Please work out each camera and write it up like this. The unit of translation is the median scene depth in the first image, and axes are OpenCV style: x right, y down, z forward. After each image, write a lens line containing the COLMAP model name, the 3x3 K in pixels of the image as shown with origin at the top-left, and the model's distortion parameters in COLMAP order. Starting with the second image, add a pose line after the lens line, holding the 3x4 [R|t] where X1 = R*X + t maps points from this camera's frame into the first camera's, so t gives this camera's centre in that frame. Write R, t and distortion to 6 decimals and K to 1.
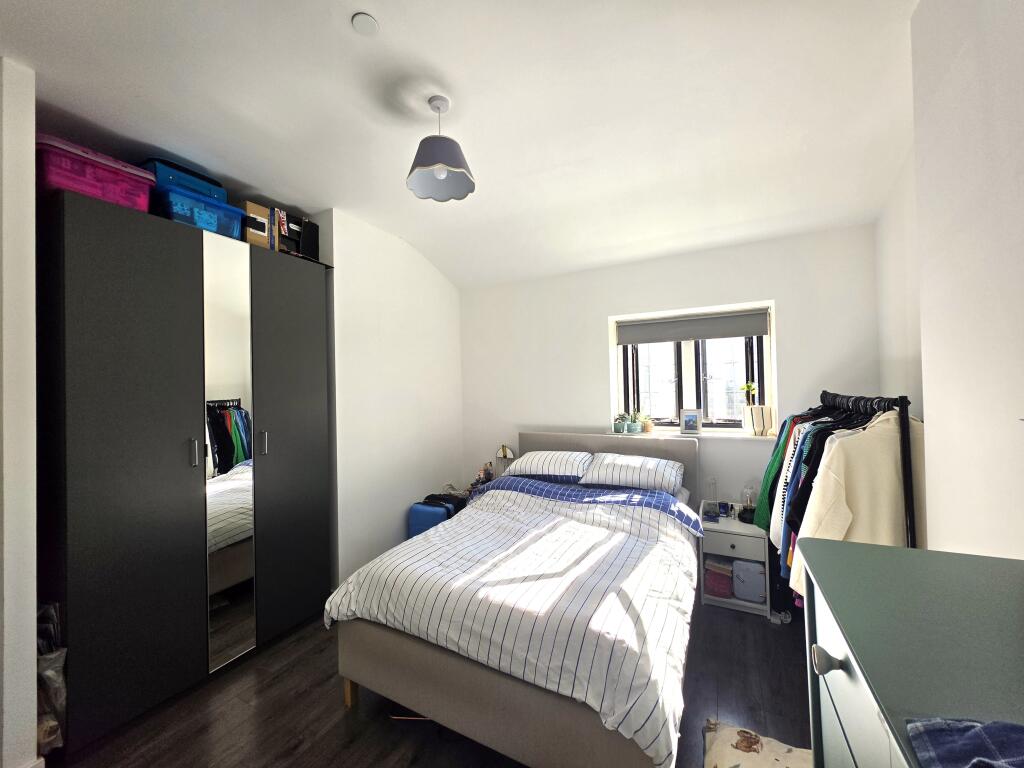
lens RADIAL K [[408.8, 0, 512.0], [0, 408.8, 384.0], [0, 0, 1]] dist [-0.000408, -0.000233]
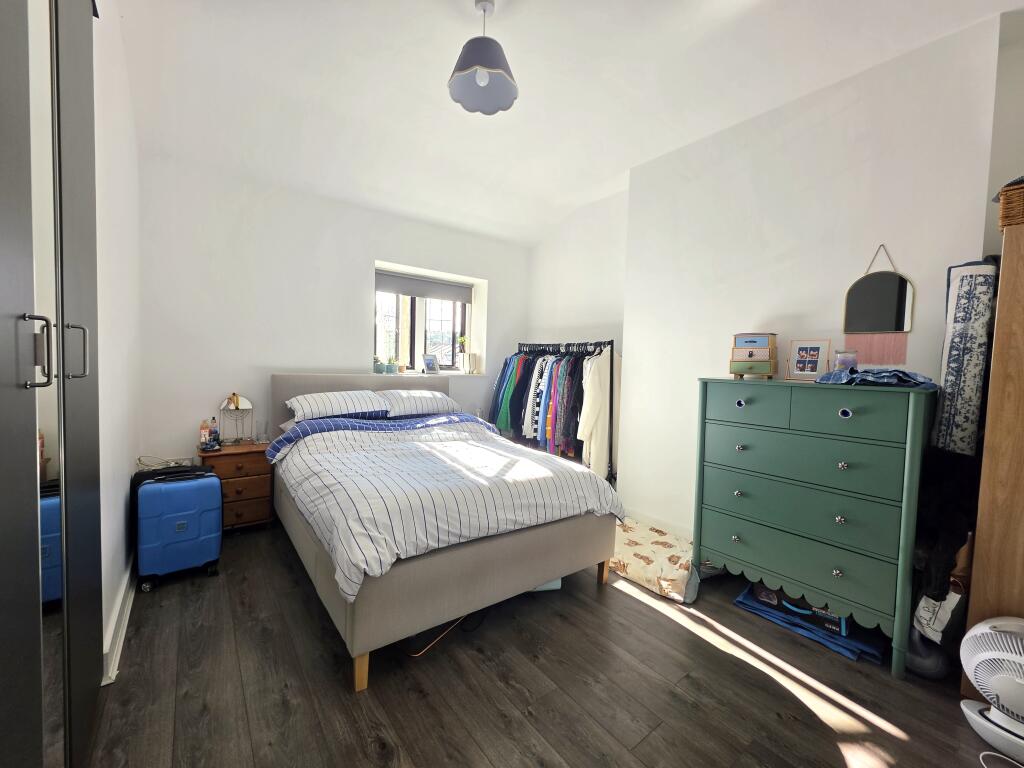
lens RADIAL K [[408.8, 0, 512.0], [0, 408.8, 384.0], [0, 0, 1]] dist [-0.000408, -0.000233]
pose [[0.408909, -0.009266, 0.912528, -1.015746], [-0.044012, 0.998585, 0.029862, 0.182005], [-0.911513, -0.052373, 0.407922, 0.473915]]
